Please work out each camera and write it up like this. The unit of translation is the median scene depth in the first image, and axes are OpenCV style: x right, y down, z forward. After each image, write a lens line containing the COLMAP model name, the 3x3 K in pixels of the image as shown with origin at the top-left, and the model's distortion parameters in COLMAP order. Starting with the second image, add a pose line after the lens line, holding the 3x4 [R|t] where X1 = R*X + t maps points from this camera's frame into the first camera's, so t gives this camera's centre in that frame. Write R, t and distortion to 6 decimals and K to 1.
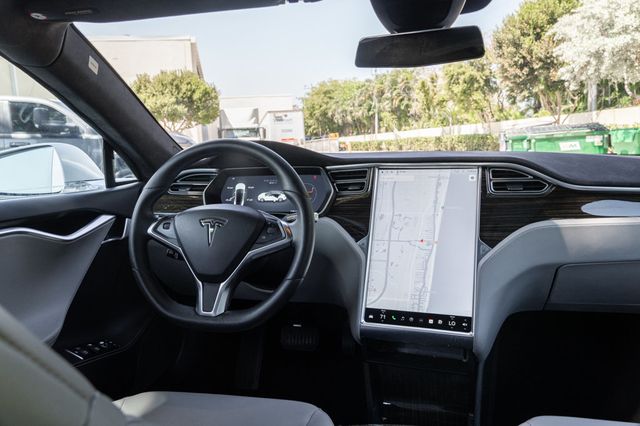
lens RADIAL K [[511.9, 0, 320.0], [0, 511.9, 213.0], [0, 0, 1]] dist [0.022056, 0.001931]
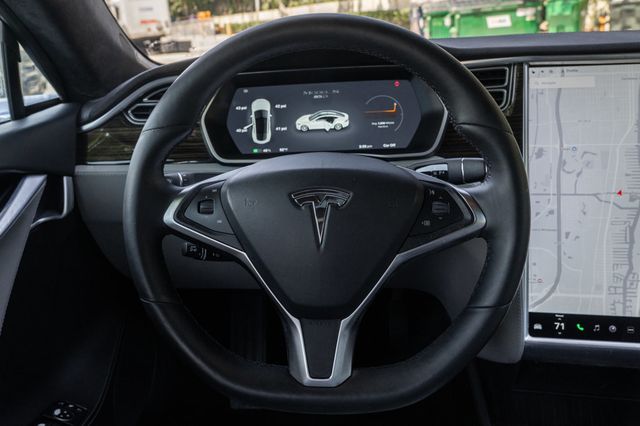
lens RADIAL K [[616.0, 0, 310.6], [0, 616.0, 231.0], [0, 0, 1]] dist [0.013832, 0.003161]
pose [[0.986568, -0.069364, 0.147891, -0.233760], [0.040589, 0.981065, 0.189380, -0.046381], [-0.158226, -0.180833, 0.970703, 0.341210]]
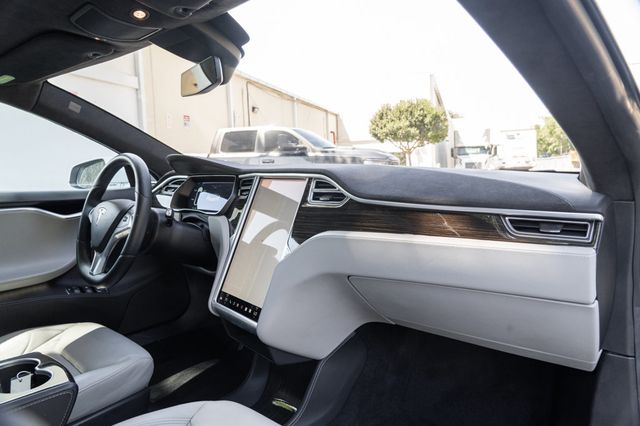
lens RADIAL K [[433.9, 0, 320.0], [0, 433.9, 213.0], [0, 0, 1]] dist [-0.017446, -0.001023]
pose [[0.878053, 0.060203, -0.474762, 0.716008], [-0.066036, 0.997808, 0.004399, -0.019178], [0.473986, 0.027488, 0.880103, 0.183018]]
